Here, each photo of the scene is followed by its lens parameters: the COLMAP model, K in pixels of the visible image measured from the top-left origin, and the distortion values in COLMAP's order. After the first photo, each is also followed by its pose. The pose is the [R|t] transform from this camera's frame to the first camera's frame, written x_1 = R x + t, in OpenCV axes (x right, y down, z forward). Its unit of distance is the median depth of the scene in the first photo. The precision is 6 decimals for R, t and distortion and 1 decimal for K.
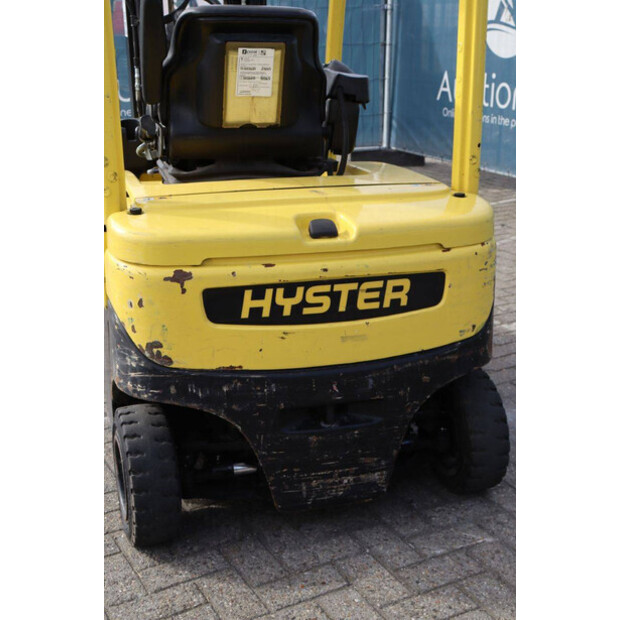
lens RADIAL K [[965.2, 0, 323.9], [0, 965.2, 310.5], [0, 0, 1]] dist [0.097452, 0.033340]
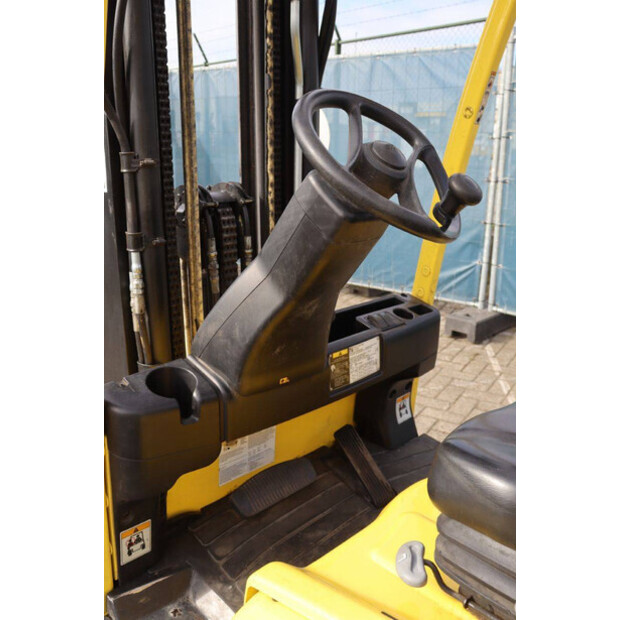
lens RADIAL K [[593.0, 0, 310.0], [0, 593.0, 310.0], [0, 0, 1]] dist [-0.075928, -0.001543]
pose [[0.875884, -0.124062, 0.466301, -0.406183], [0.124502, 0.991766, 0.030004, -0.340518], [-0.466184, 0.031776, 0.884117, 1.083292]]
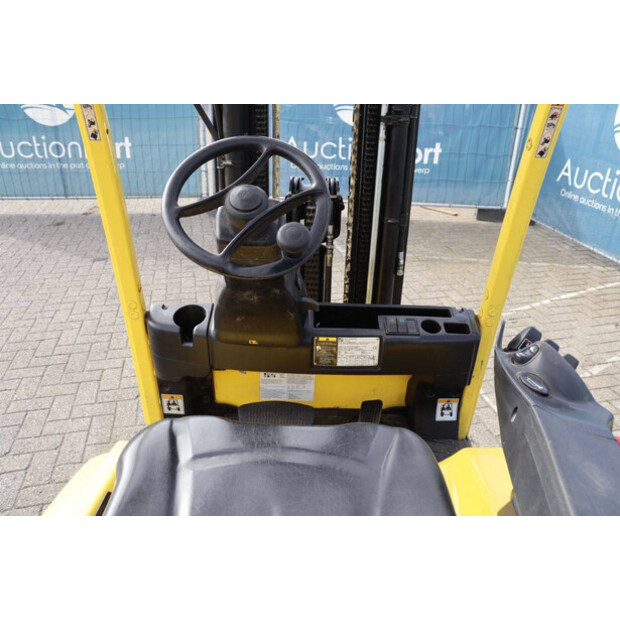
lens RADIAL K [[506.1, 0, 310.0], [0, 506.1, 310.0], [0, 0, 1]] dist [-0.172044, 0.149882]
pose [[0.962392, 0.145975, -0.229115, -0.055361], [-0.109360, 0.980188, 0.165141, -0.398516], [0.248682, -0.133875, 0.959289, 1.020319]]
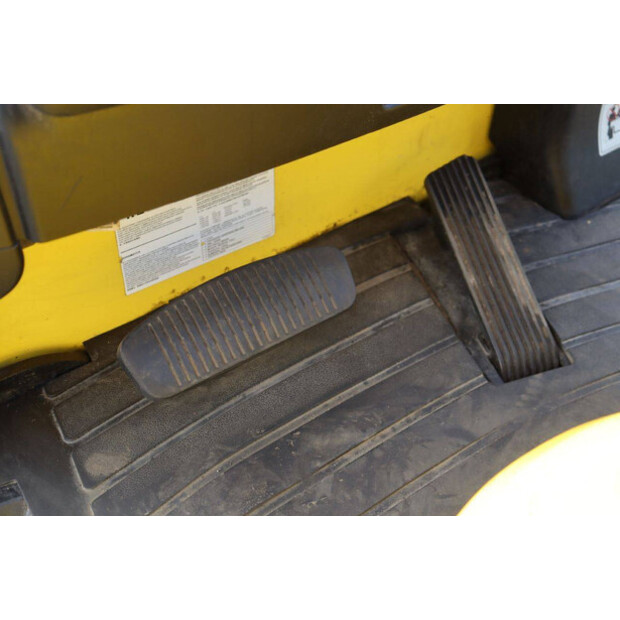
lens RADIAL K [[908.0, 0, 310.0], [0, 908.0, 310.0], [0, 0, 1]] dist [0.043936, 0.198020]
pose [[0.950511, -0.222519, 0.216826, -0.257669], [0.107164, 0.889869, 0.443451, -0.317717], [-0.291623, -0.398269, 0.869677, 1.274857]]
